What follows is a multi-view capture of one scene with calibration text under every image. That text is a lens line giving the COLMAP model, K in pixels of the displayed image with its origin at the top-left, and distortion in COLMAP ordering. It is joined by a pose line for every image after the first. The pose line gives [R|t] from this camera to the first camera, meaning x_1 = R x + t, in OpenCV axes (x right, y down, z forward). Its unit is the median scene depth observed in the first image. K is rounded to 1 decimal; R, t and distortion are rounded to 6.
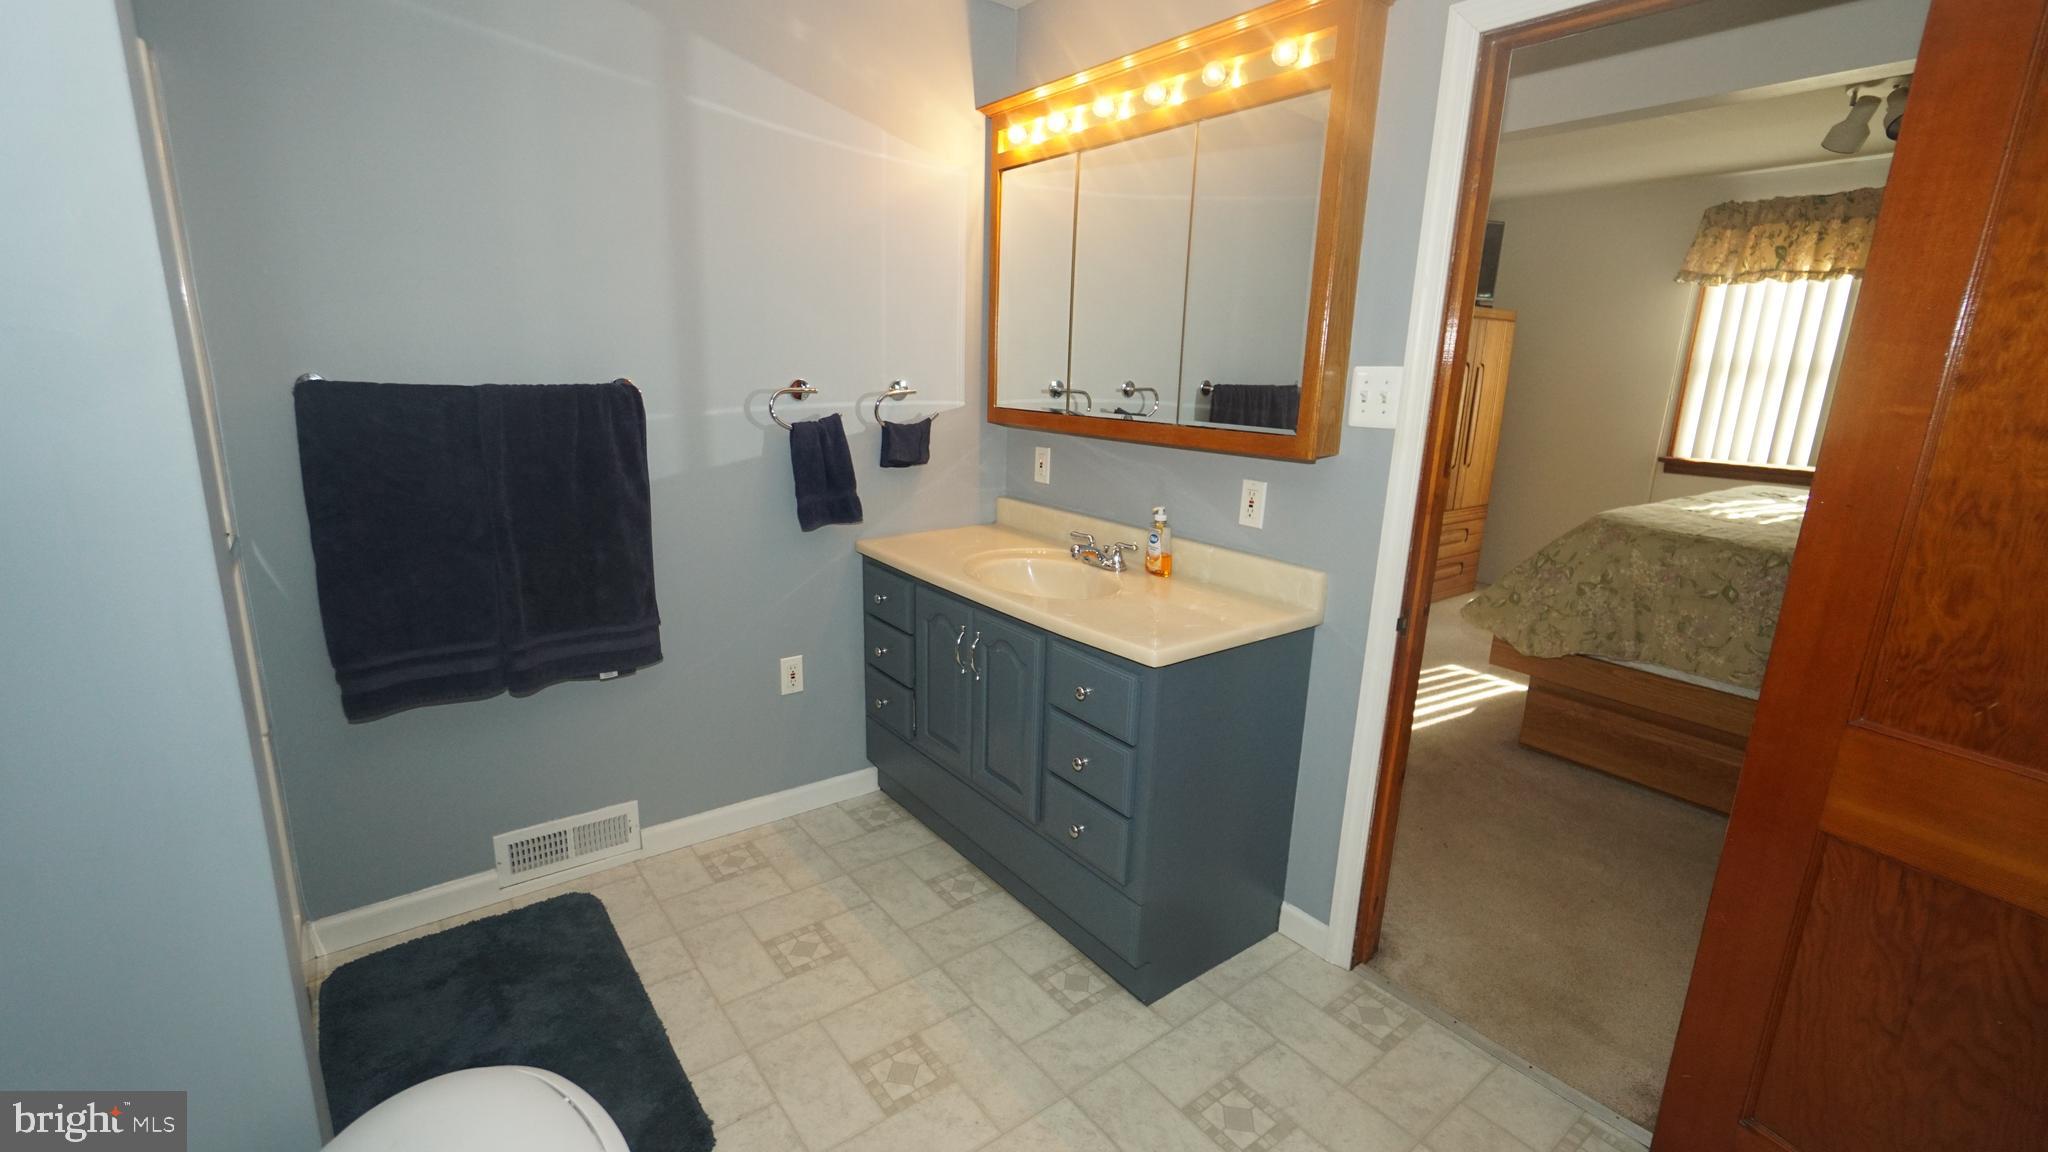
lens RADIAL K [[875.4, 0, 995.2], [0, 875.4, 573.7], [0, 0, 1]] dist [-0.018934, 0.008278]
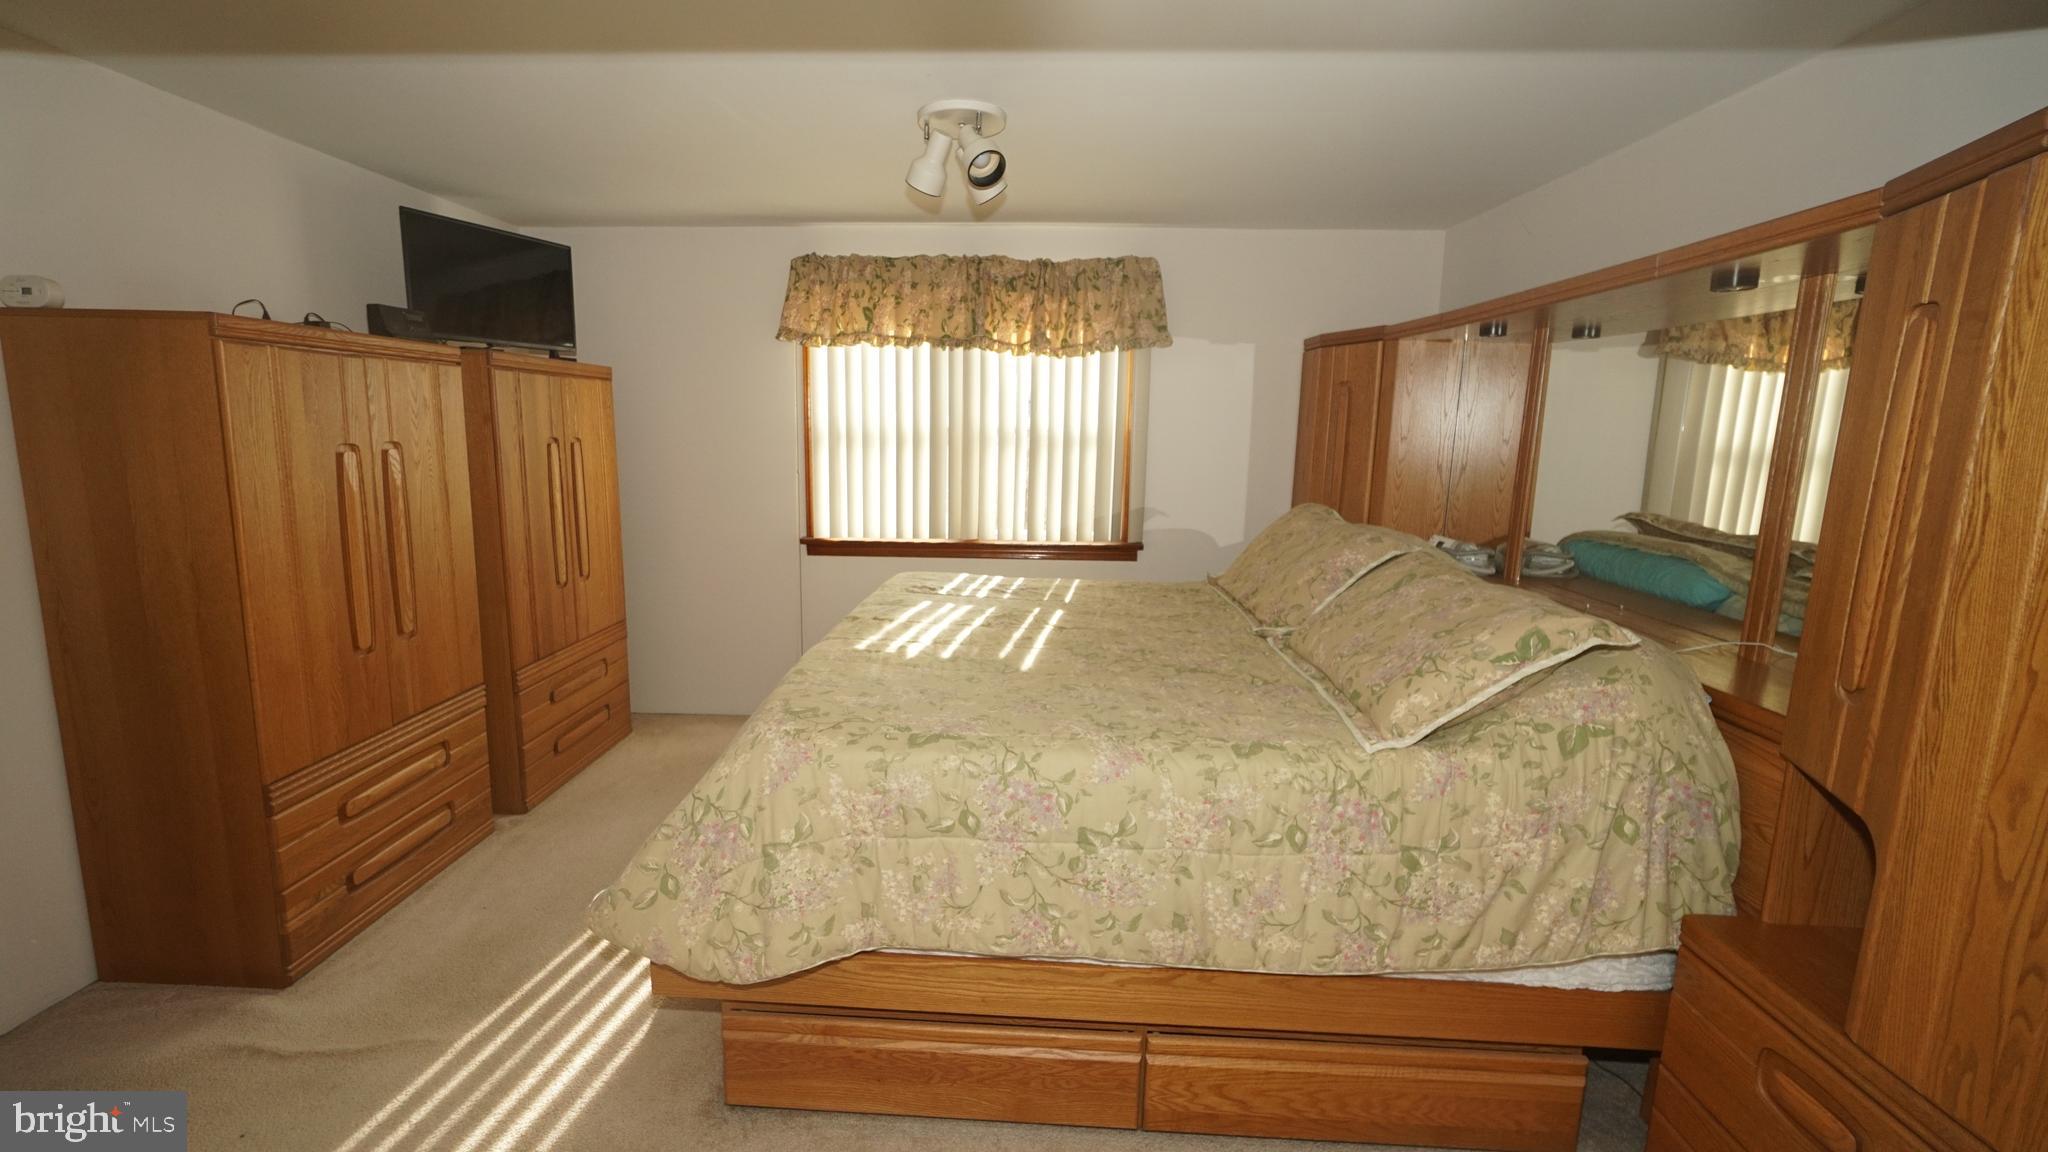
lens RADIAL K [[875.4, 0, 995.2], [0, 875.4, 573.7], [0, 0, 1]] dist [-0.018934, 0.008278]
pose [[0.624588, -0.145451, 0.767290, 0.237636], [0.185855, 0.981959, 0.034855, -0.107174], [-0.758517, 0.120835, 0.640352, 0.334673]]
